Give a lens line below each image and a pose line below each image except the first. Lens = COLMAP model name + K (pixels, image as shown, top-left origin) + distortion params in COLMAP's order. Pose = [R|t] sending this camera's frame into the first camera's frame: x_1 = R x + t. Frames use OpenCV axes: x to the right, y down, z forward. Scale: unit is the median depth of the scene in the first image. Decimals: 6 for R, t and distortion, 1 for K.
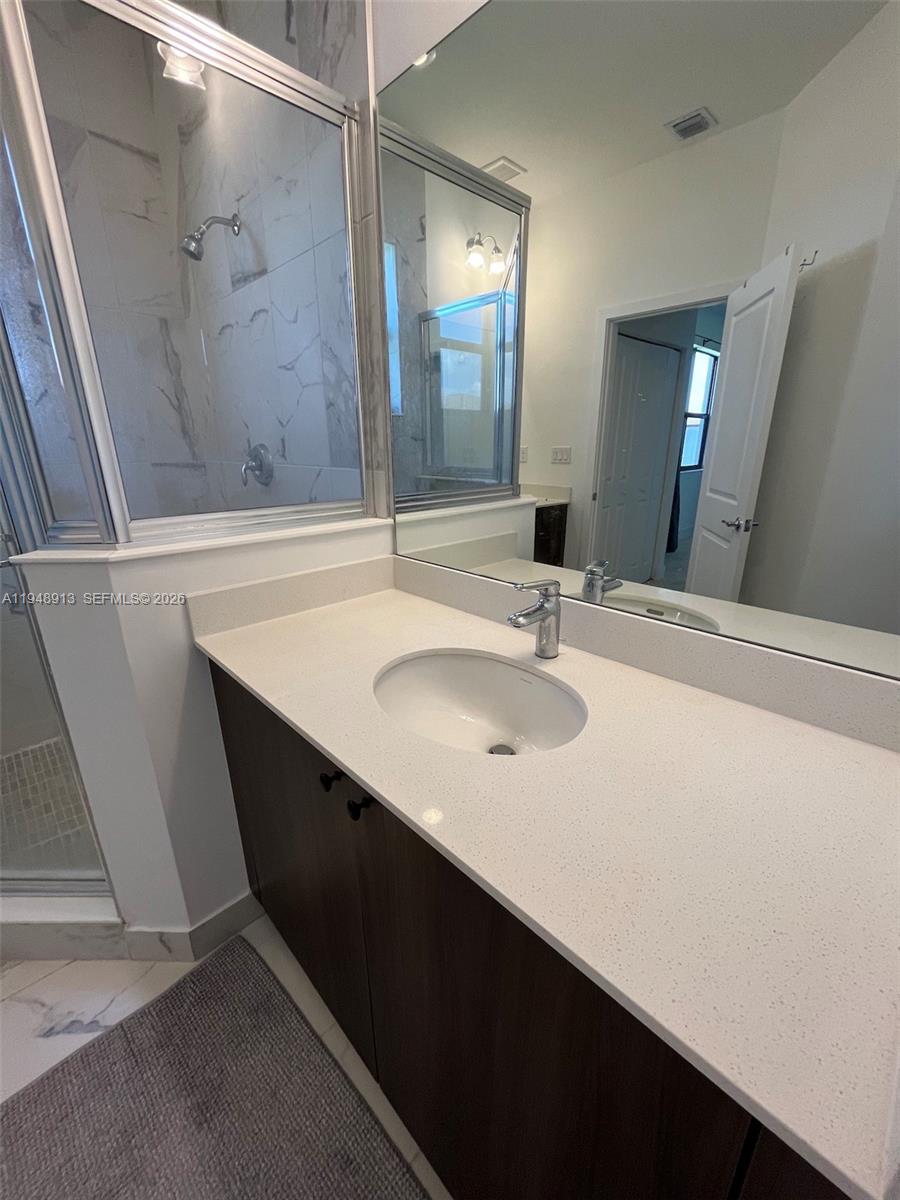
lens RADIAL K [[482.7, 0, 450.1], [0, 482.7, 602.4], [0, 0, 1]] dist [-0.002452, -0.000113]
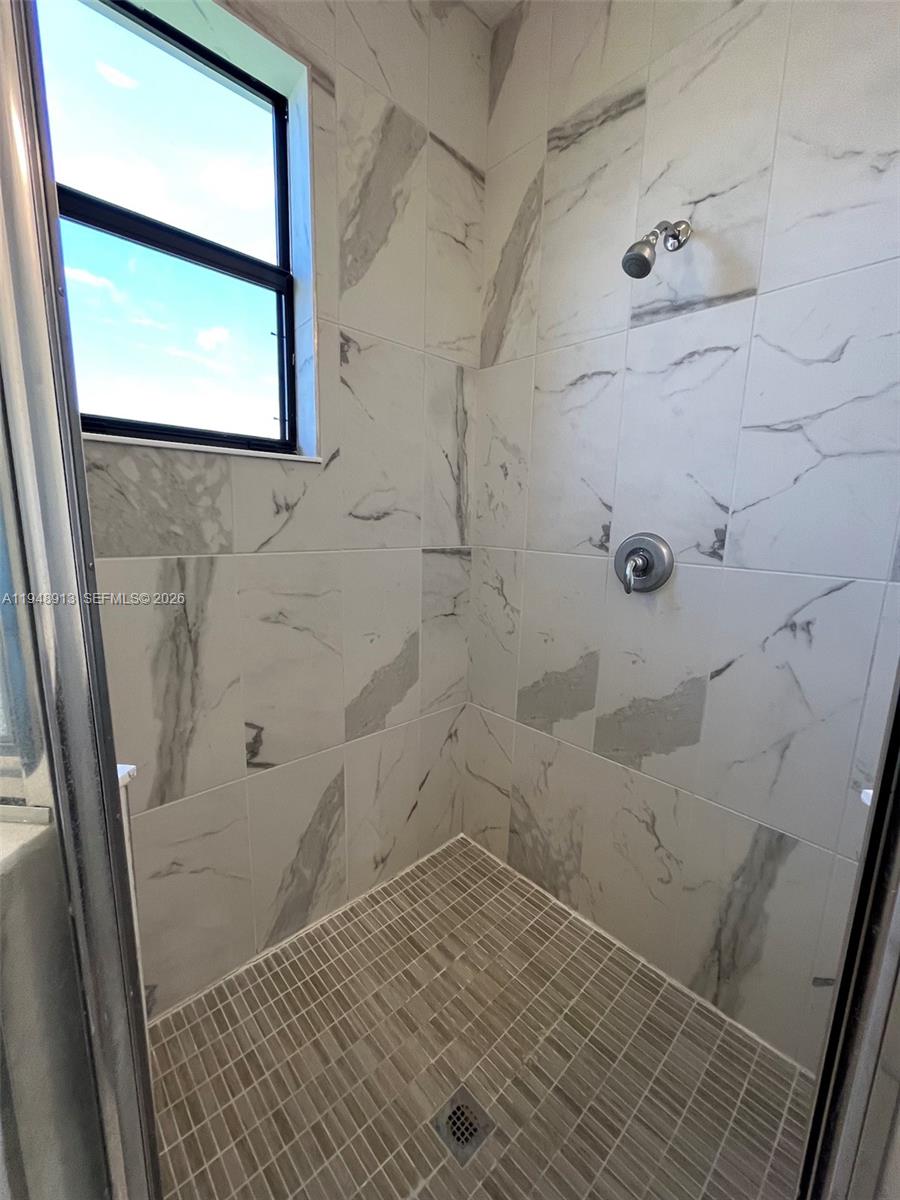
lens RADIAL K [[482.7, 0, 450.1], [0, 482.7, 602.4], [0, 0, 1]] dist [-0.002452, -0.000113]
pose [[0.999414, 0.033772, -0.005621, -0.917026], [-0.034226, 0.989676, -0.139177, -0.170586], [0.000863, 0.139288, 0.990252, 0.450944]]
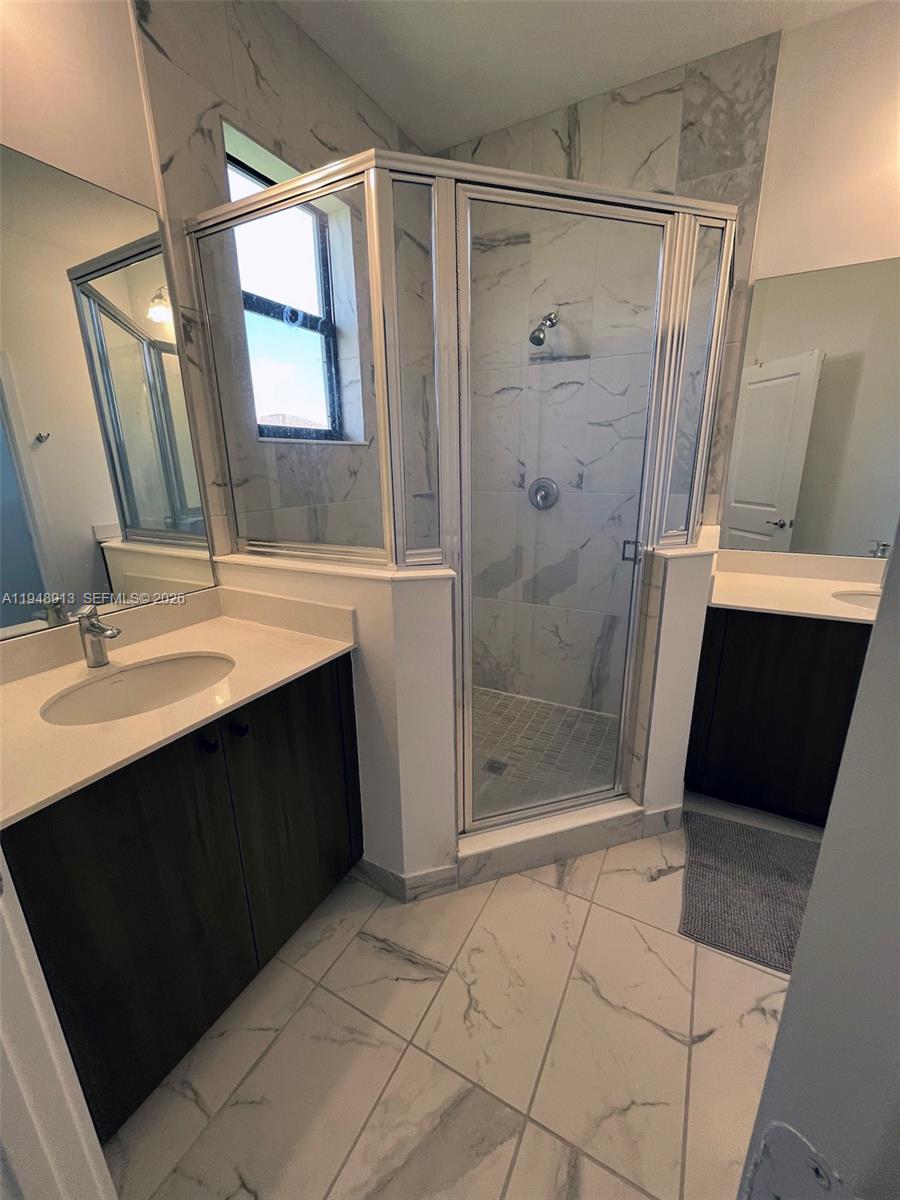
lens RADIAL K [[482.7, 0, 450.1], [0, 482.7, 602.4], [0, 0, 1]] dist [-0.002452, -0.000113]
pose [[0.952617, -0.094293, 0.289188, -1.443200], [0.105767, 0.994095, -0.024272, 0.019506], [-0.285192, 0.053709, 0.956964, -0.227507]]
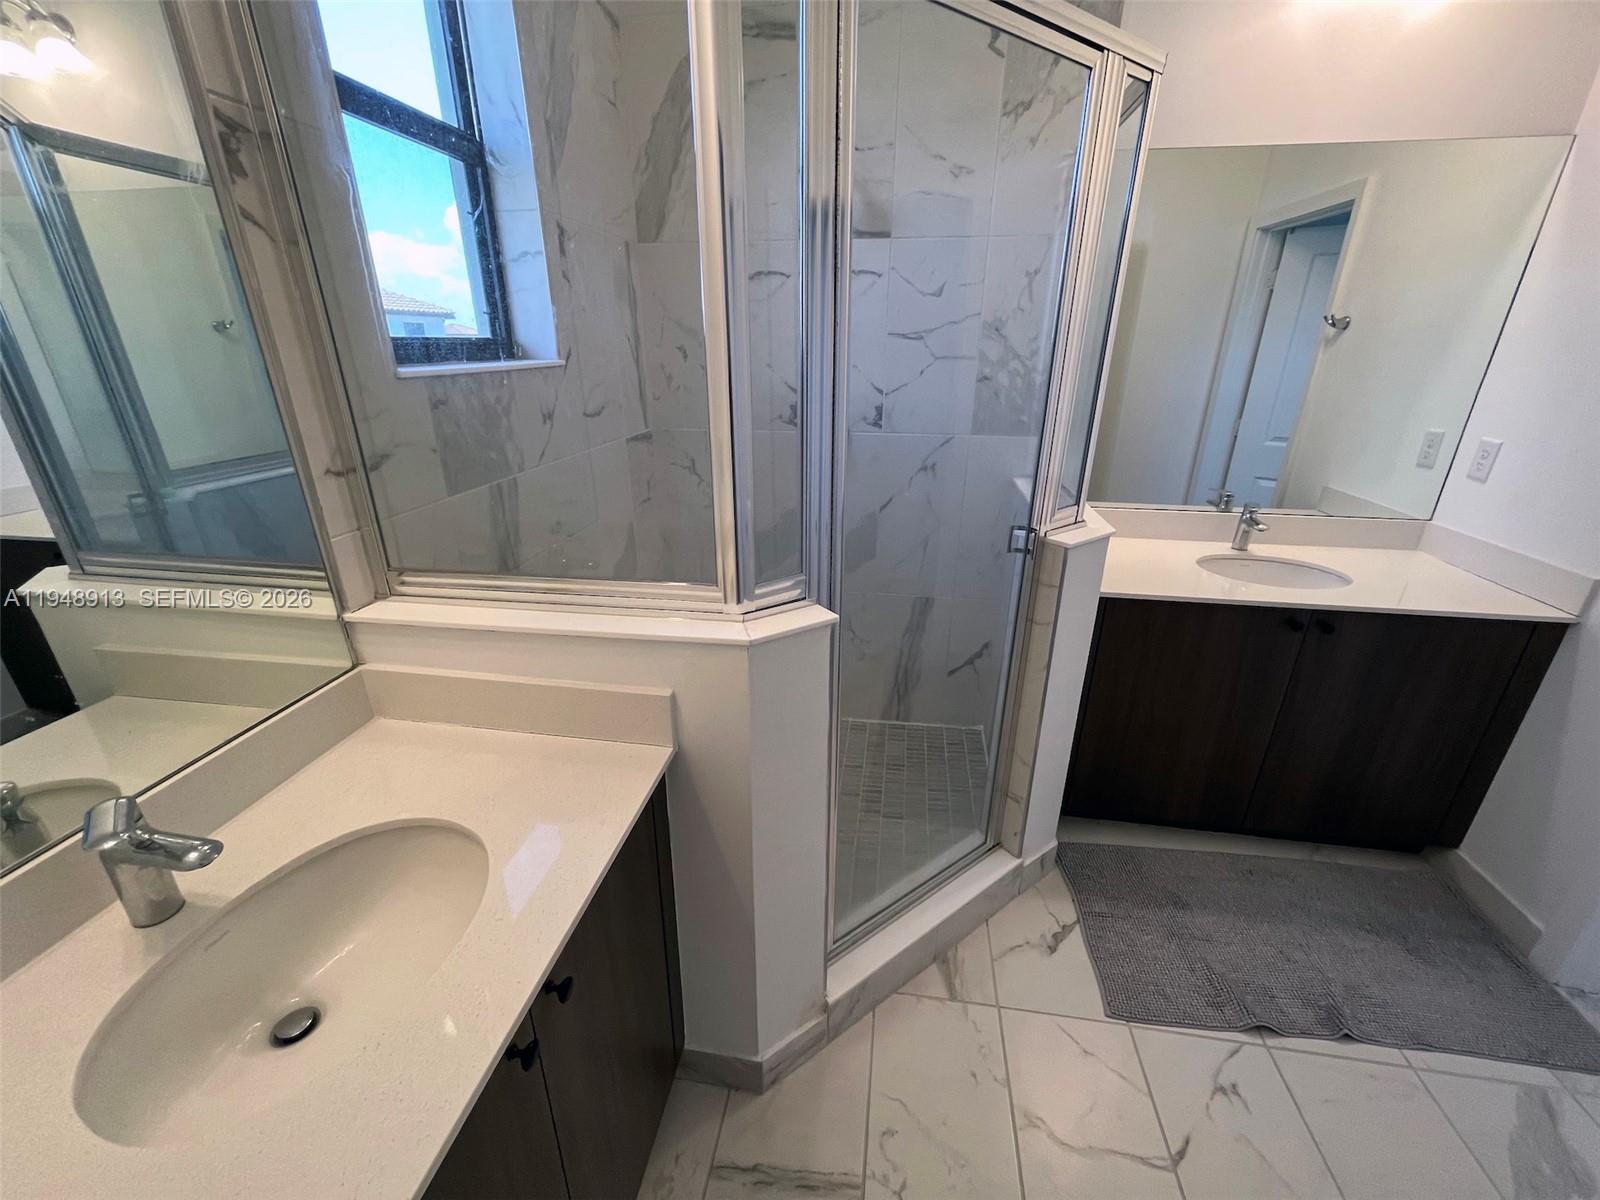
lens RADIAL K [[643.6, 0, 803.6], [0, 643.6, 599.4], [0, 0, 1]] dist [-0.002452, -0.000113]
pose [[0.794872, -0.219531, 0.565672, -1.634521], [0.183106, 0.975579, 0.121314, -0.188675], [-0.578490, 0.007149, 0.815658, 0.058762]]
